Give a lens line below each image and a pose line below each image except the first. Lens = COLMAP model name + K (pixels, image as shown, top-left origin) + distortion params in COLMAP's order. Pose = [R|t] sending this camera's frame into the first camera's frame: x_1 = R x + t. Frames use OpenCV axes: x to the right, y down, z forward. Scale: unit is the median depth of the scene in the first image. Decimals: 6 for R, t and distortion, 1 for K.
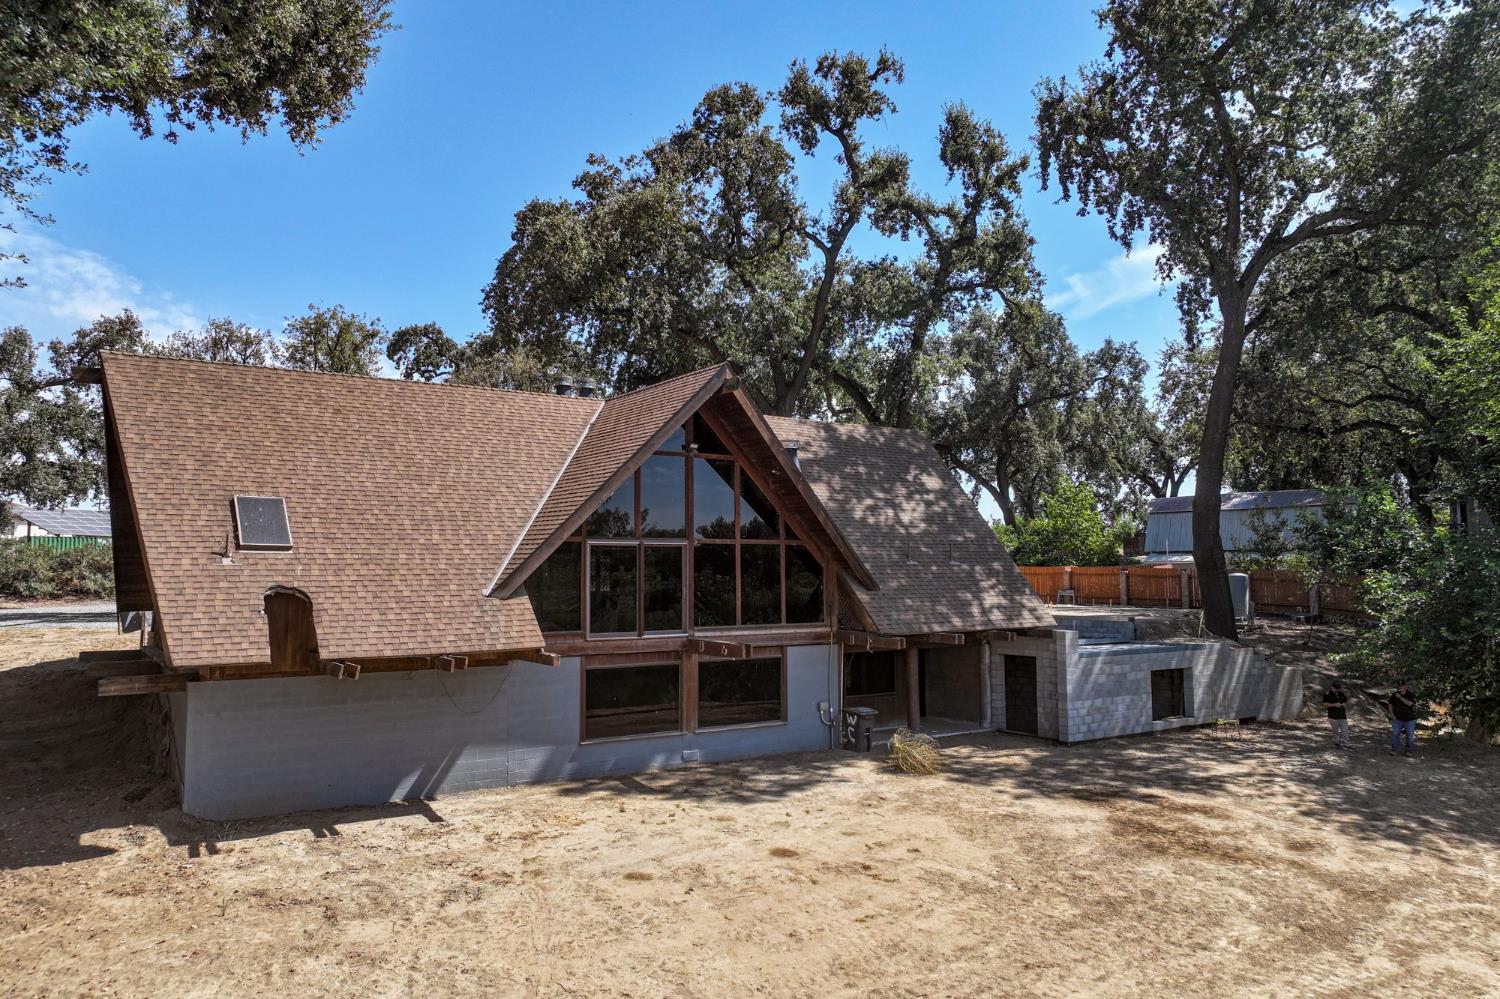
lens RADIAL K [[1051.3, 0, 750.0], [0, 1051.3, 499.5], [0, 0, 1]] dist [0.006245, 0.001003]
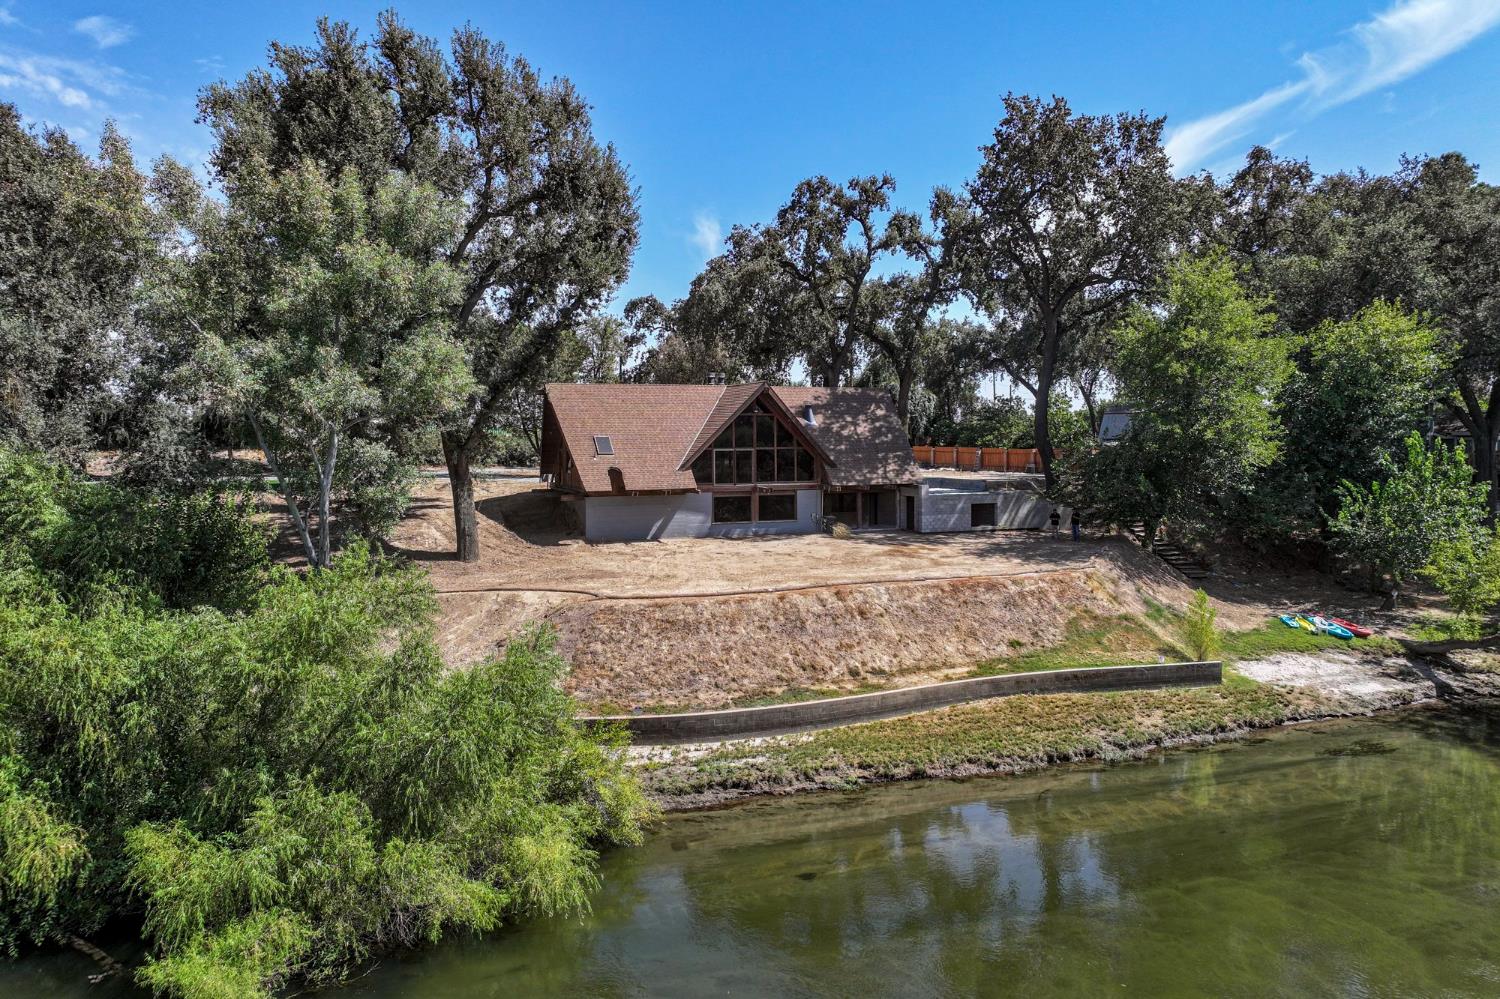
lens RADIAL K [[1112.6, 0, 750.0], [0, 1112.6, 499.5], [0, 0, 1]] dist [-0.007996, -0.001740]
pose [[0.979696, 0.012100, -0.200125, 0.441701], [0.013877, 0.991691, 0.127892, -0.171000], [0.200009, -0.128073, 0.971388, -1.531906]]
